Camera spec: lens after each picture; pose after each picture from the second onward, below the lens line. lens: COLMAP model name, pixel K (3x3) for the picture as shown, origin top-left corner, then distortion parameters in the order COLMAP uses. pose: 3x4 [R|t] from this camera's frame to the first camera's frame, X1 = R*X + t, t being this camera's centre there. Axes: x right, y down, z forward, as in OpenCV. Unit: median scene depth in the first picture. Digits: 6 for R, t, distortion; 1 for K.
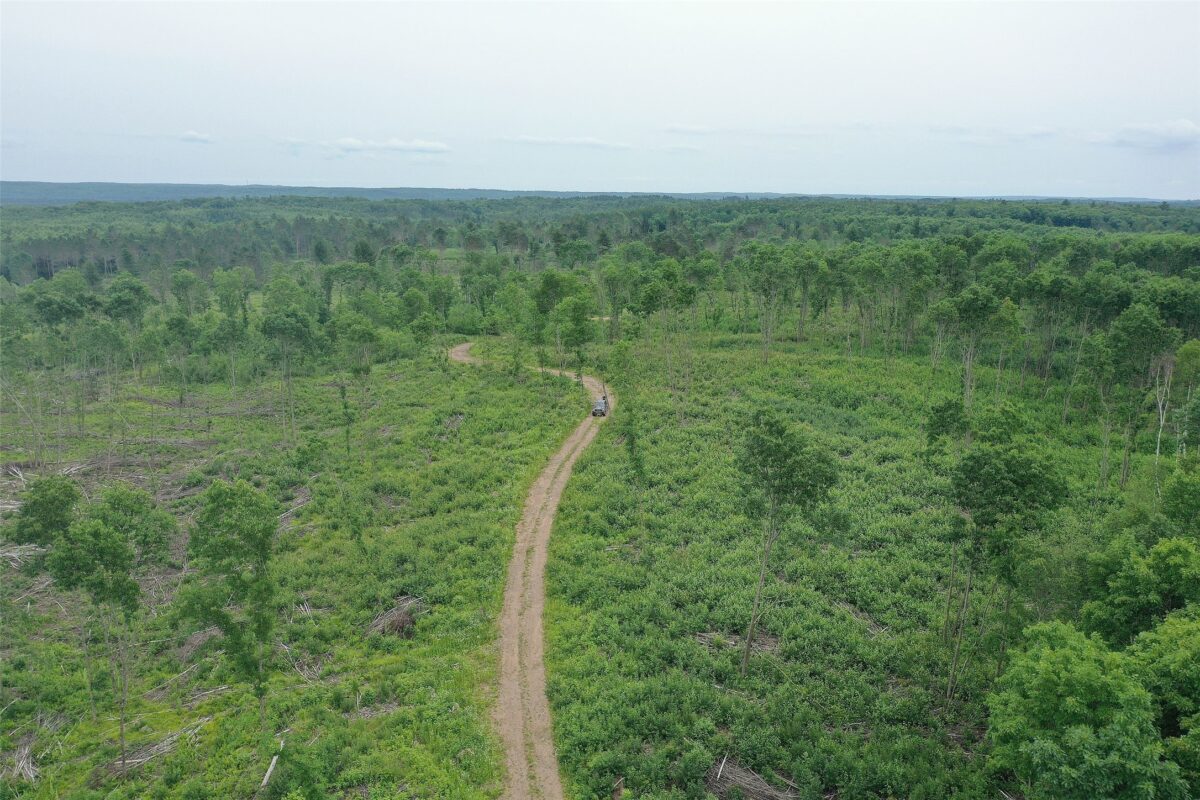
lens RADIAL K [[949.7, 0, 605.3], [0, 949.7, 401.4], [0, 0, 1]] dist [0.004848, 0.000078]
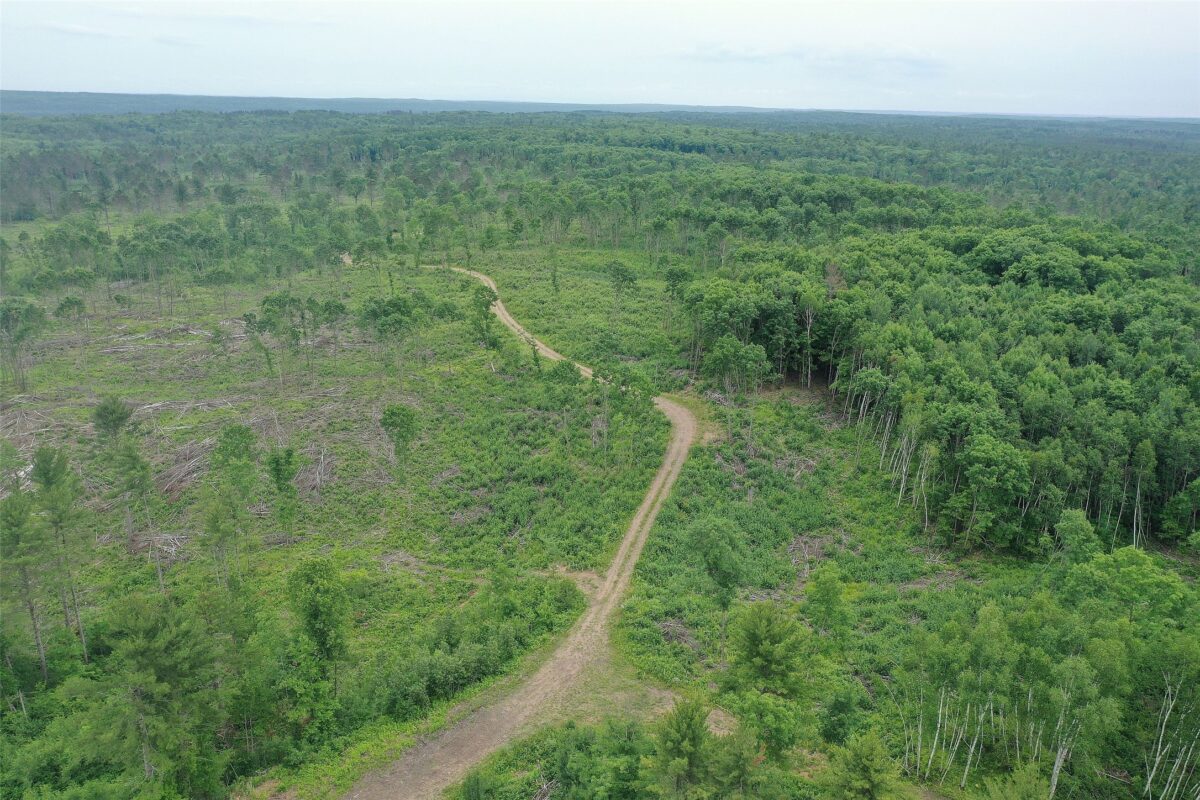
lens RADIAL K [[949.7, 0, 601.9], [0, 949.7, 402.4], [0, 0, 1]] dist [0.004848, 0.000078]
pose [[0.936762, -0.097608, 0.336079, -0.332330], [0.065366, 0.992218, 0.105973, 0.047203], [-0.343807, -0.077304, 0.935853, -0.690313]]
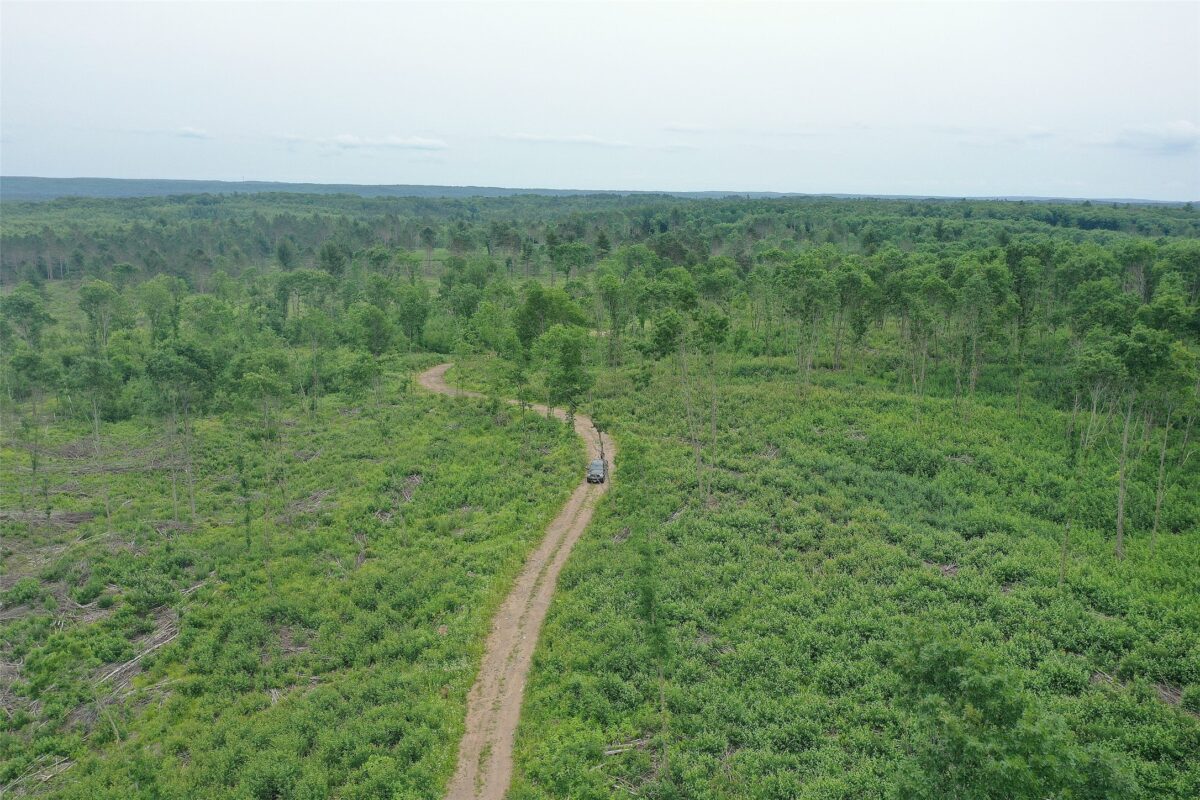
lens RADIAL K [[949.7, 0, 603.4], [0, 949.7, 395.2], [0, 0, 1]] dist [0.004848, 0.000078]
pose [[0.999985, 0.005377, 0.000553, -0.000861], [-0.005374, 0.999975, -0.004542, -0.035038], [-0.000577, 0.004539, 0.999990, 0.160987]]
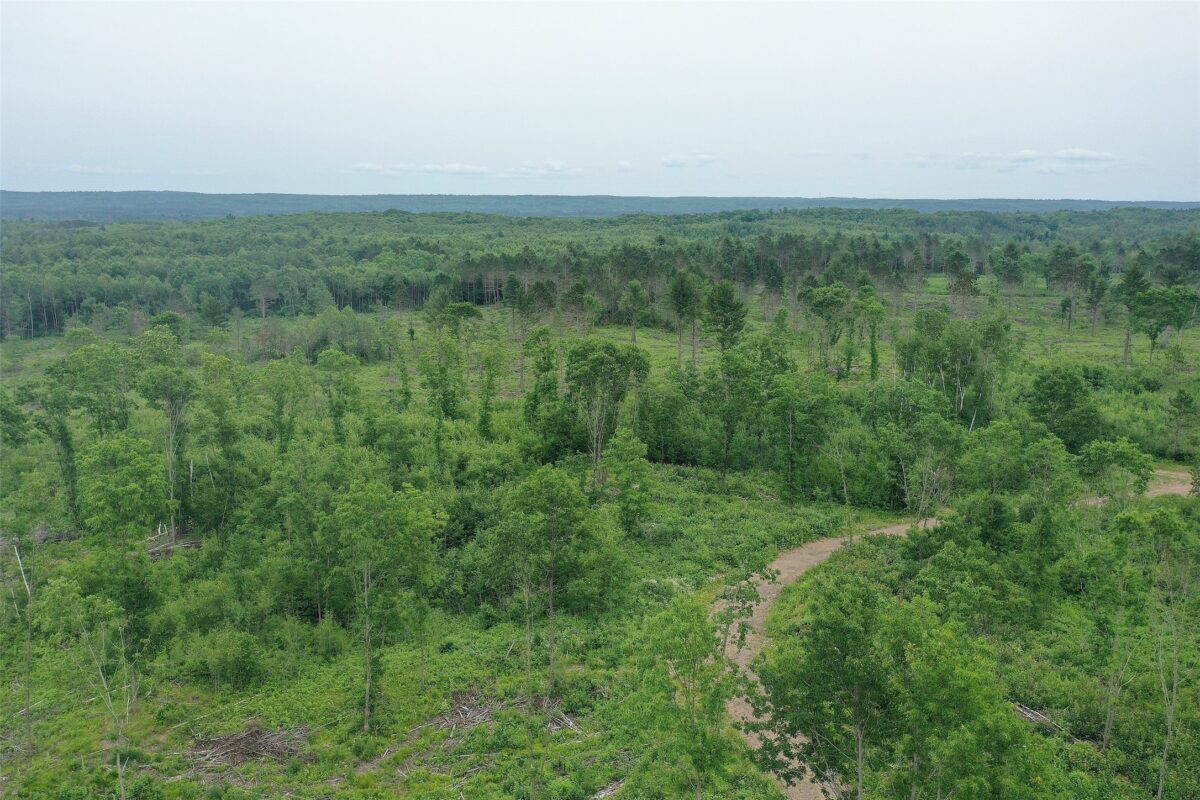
lens RADIAL K [[949.7, 0, 600.3], [0, 949.7, 401.5], [0, 0, 1]] dist [0.004848, 0.000078]
pose [[0.834096, 0.107508, -0.541041, -0.002994], [-0.114217, 0.993228, 0.021277, -0.141541], [0.539665, 0.044049, 0.840727, 0.666516]]
